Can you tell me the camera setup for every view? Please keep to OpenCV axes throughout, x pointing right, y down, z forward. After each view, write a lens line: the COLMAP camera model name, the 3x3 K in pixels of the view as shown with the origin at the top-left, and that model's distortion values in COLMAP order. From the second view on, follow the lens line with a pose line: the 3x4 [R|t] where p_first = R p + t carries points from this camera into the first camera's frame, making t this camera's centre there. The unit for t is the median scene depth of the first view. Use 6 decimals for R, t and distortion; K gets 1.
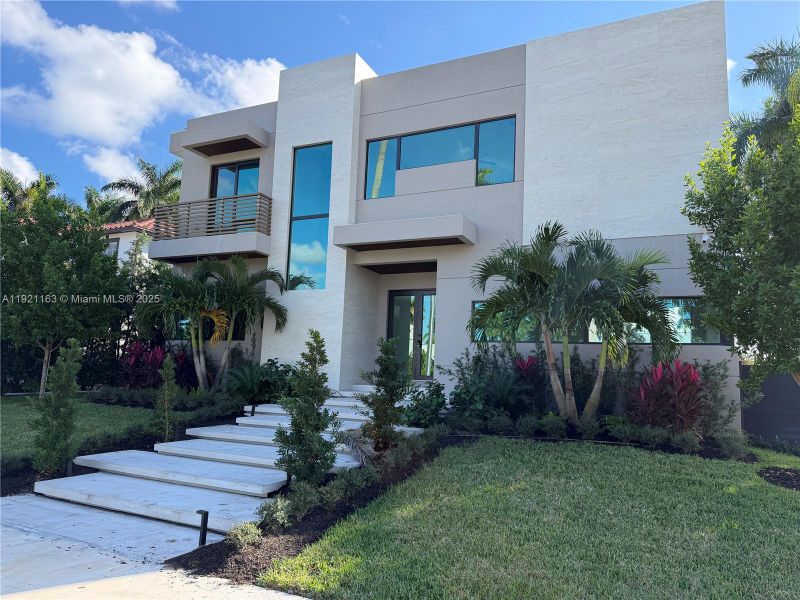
lens RADIAL K [[572.1, 0, 405.8], [0, 572.1, 297.1], [0, 0, 1]] dist [0.000395, -0.013366]
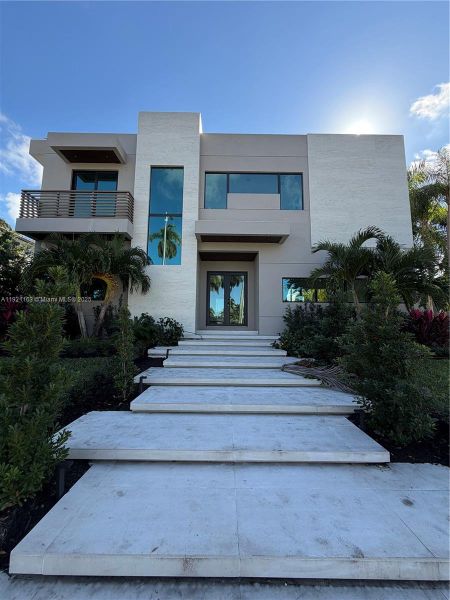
lens RADIAL K [[238.9, 0, 225.4], [0, 238.9, 298.6], [0, 0, 1]] dist [-0.000549, 0.000084]
pose [[0.897394, 0.019512, 0.440799, -0.301411], [-0.037752, 0.998754, 0.032647, 0.047141], [-0.439613, -0.045939, 0.897012, 0.381995]]
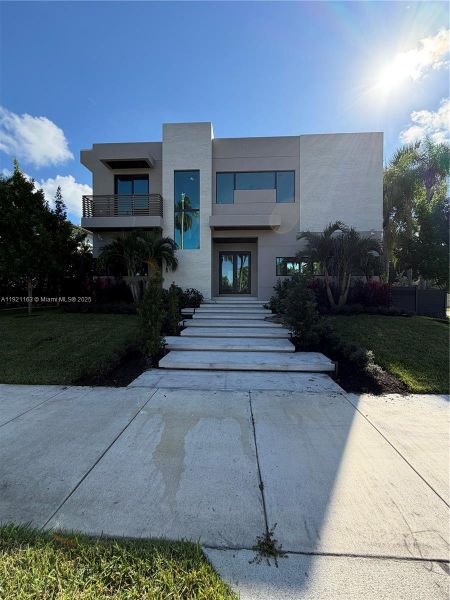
lens RADIAL K [[238.9, 0, 225.8], [0, 238.9, 301.5], [0, 0, 1]] dist [-0.000549, 0.000084]
pose [[0.922373, -0.048139, 0.383290, -0.376911], [-0.022775, 0.983703, 0.178355, 0.013842], [-0.385629, -0.173239, 0.906244, 0.171535]]
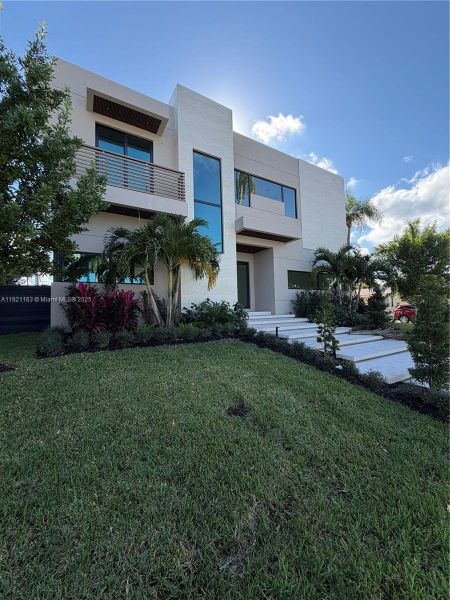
lens RADIAL K [[238.9, 0, 225.9], [0, 238.9, 297.0], [0, 0, 1]] dist [-0.000549, 0.000084]
pose [[0.539076, -0.025820, 0.841861, -0.692554], [-0.079576, 0.993498, 0.081426, 0.050186], [-0.838489, -0.110887, 0.533516, 0.604440]]
